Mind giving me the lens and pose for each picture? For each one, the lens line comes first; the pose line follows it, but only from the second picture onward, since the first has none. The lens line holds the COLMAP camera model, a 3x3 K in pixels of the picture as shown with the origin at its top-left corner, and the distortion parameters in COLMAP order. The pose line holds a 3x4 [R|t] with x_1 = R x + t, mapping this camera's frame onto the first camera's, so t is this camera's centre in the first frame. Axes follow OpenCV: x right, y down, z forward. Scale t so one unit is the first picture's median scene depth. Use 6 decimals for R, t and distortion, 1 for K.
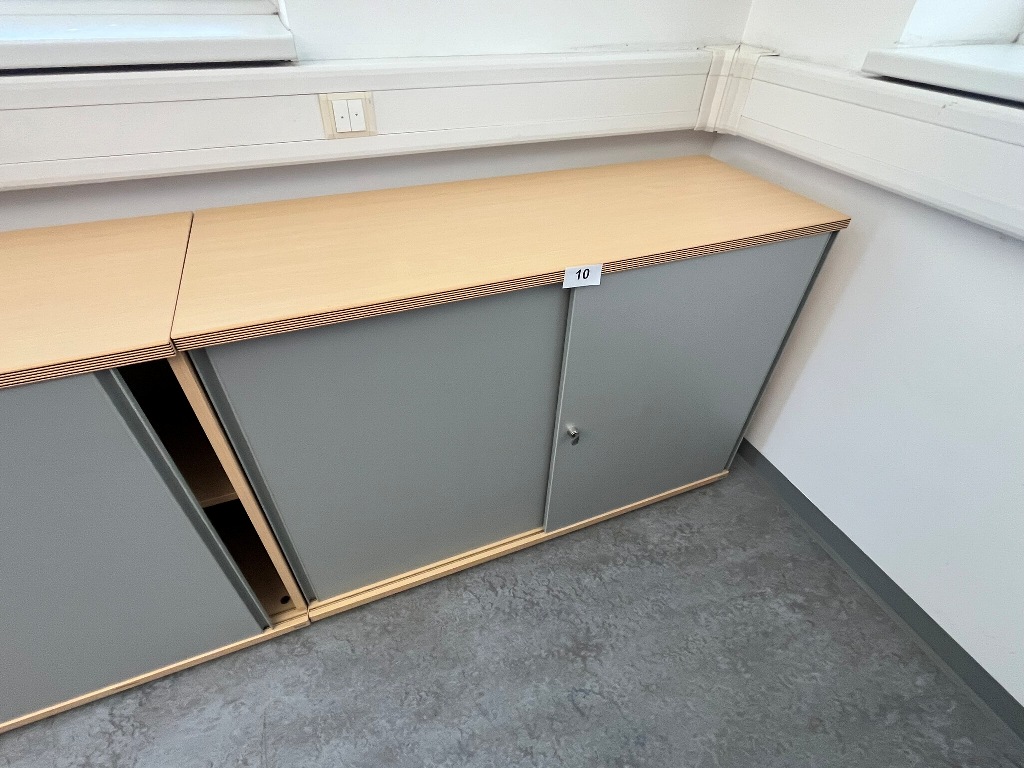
lens RADIAL K [[501.4, 0, 512.5], [0, 501.4, 379.0], [0, 0, 1]] dist [-0.001947, -0.000339]
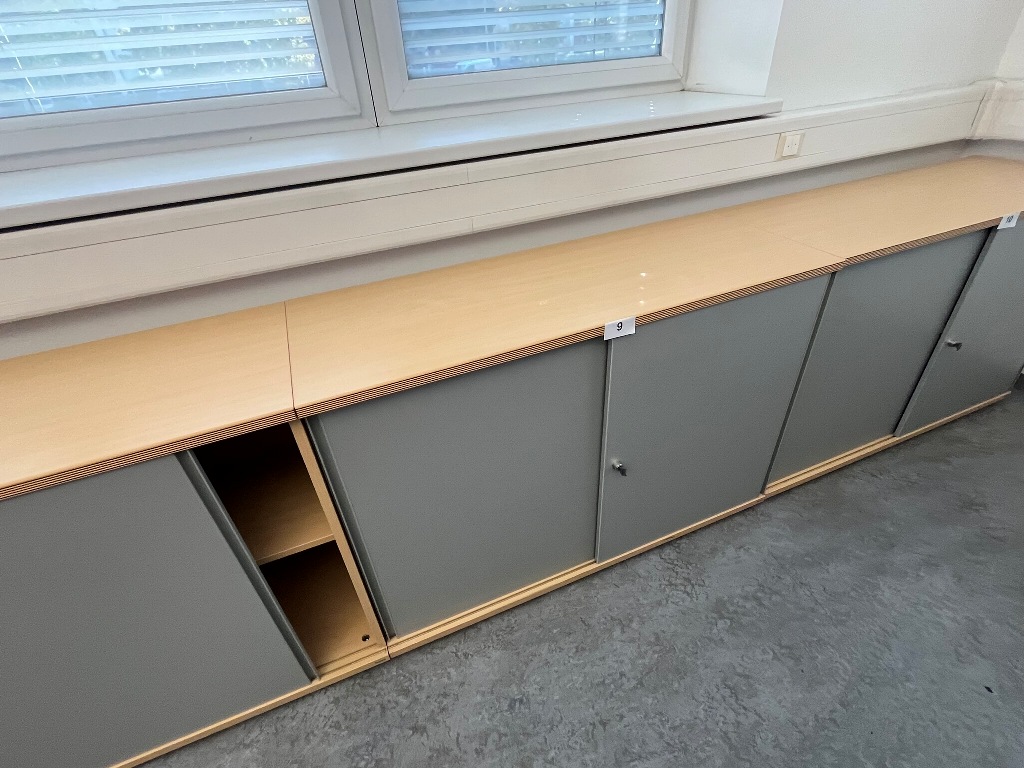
lens RADIAL K [[452.8, 0, 498.9], [0, 452.8, 407.0], [0, 0, 1]] dist [-0.006403, 0.001906]
pose [[0.994944, -0.076572, -0.064982, -0.904754], [0.072302, 0.995217, -0.065697, 0.222411], [0.069701, 0.060666, 0.995722, -0.289680]]
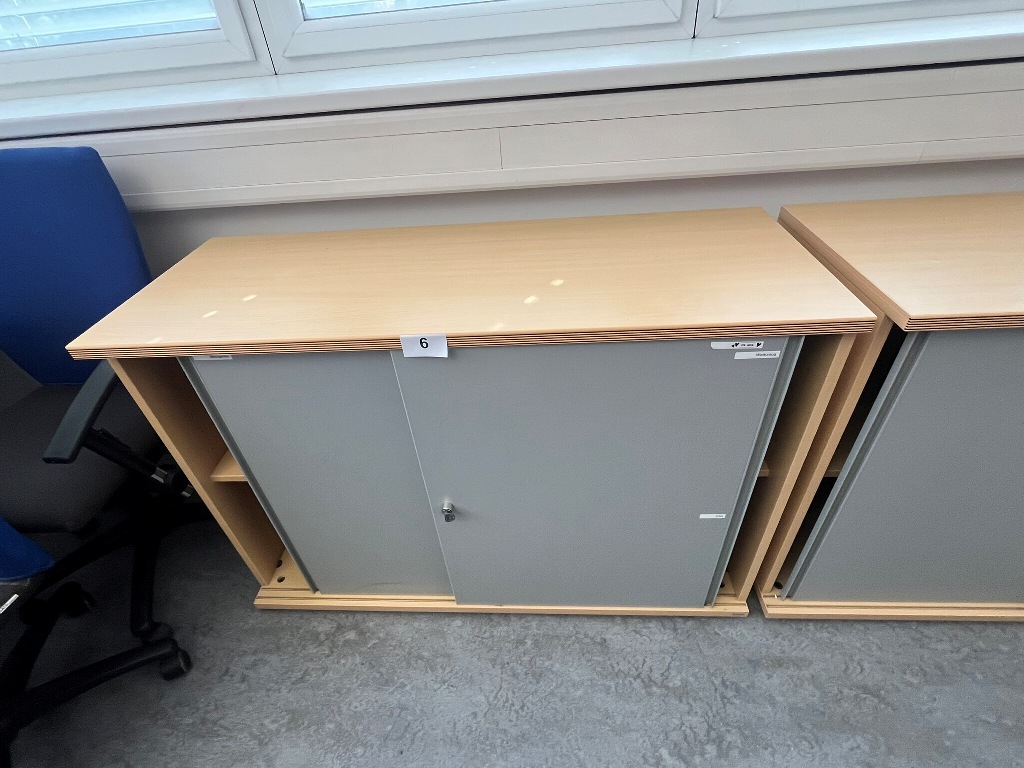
lens RADIAL K [[501.4, 0, 508.5], [0, 501.4, 390.4], [0, 0, 1]] dist [-0.001947, -0.000339]
pose [[0.897811, 0.188403, -0.398045, 7.814691], [-0.203700, 0.979025, 0.003937, -1.881468], [0.390438, 0.077547, 0.917357, 2.647384]]
